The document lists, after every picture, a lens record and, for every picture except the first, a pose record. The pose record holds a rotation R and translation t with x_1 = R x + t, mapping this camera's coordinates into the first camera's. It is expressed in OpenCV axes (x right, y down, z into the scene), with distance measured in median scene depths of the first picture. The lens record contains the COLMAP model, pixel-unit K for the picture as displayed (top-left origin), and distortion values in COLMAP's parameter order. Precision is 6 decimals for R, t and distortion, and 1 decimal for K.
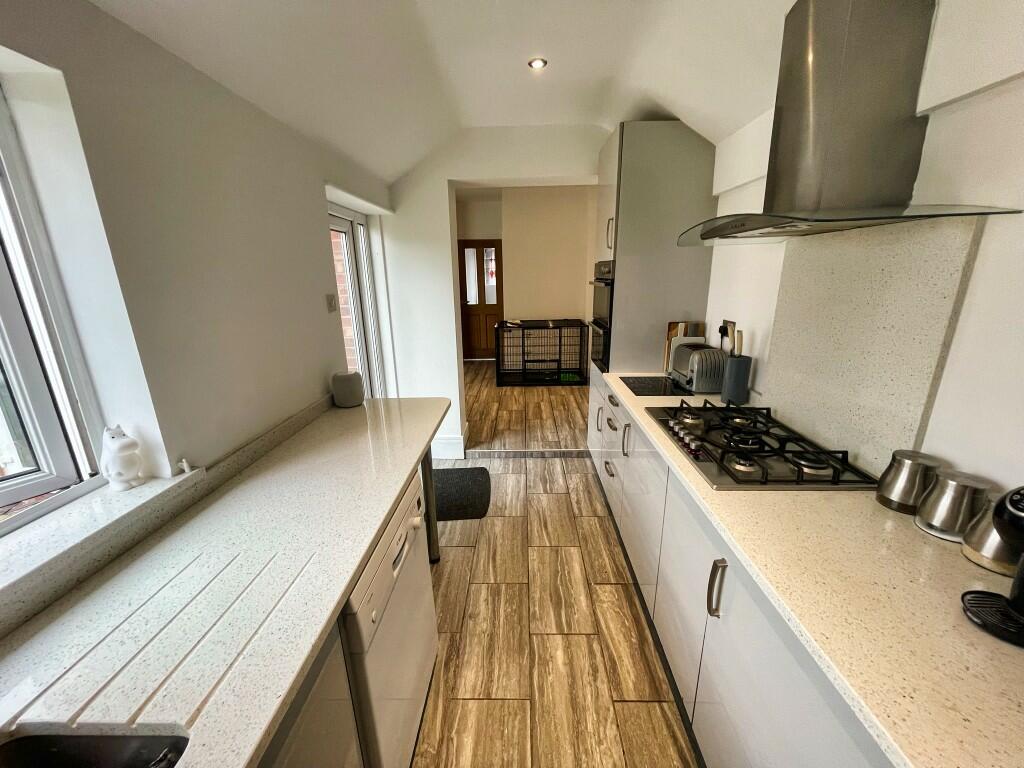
lens RADIAL K [[409.6, 0, 512.0], [0, 409.6, 387.8], [0, 0, 1]] dist [-0.004039, -0.000503]
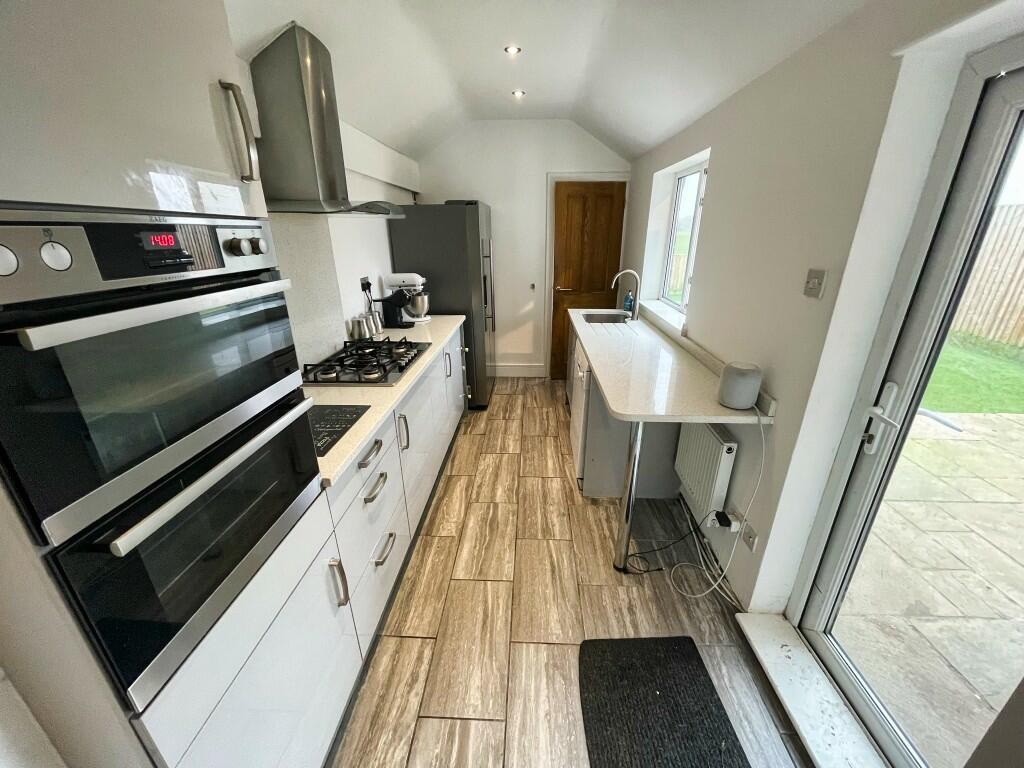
lens RADIAL K [[409.6, 0, 512.4], [0, 409.6, 390.1], [0, 0, 1]] dist [-0.004039, -0.000503]
pose [[-0.999438, 0.014290, 0.030330, 0.012707], [0.029587, 0.801427, 0.597360, -0.478917], [-0.015771, 0.597921, -0.801400, 1.670158]]
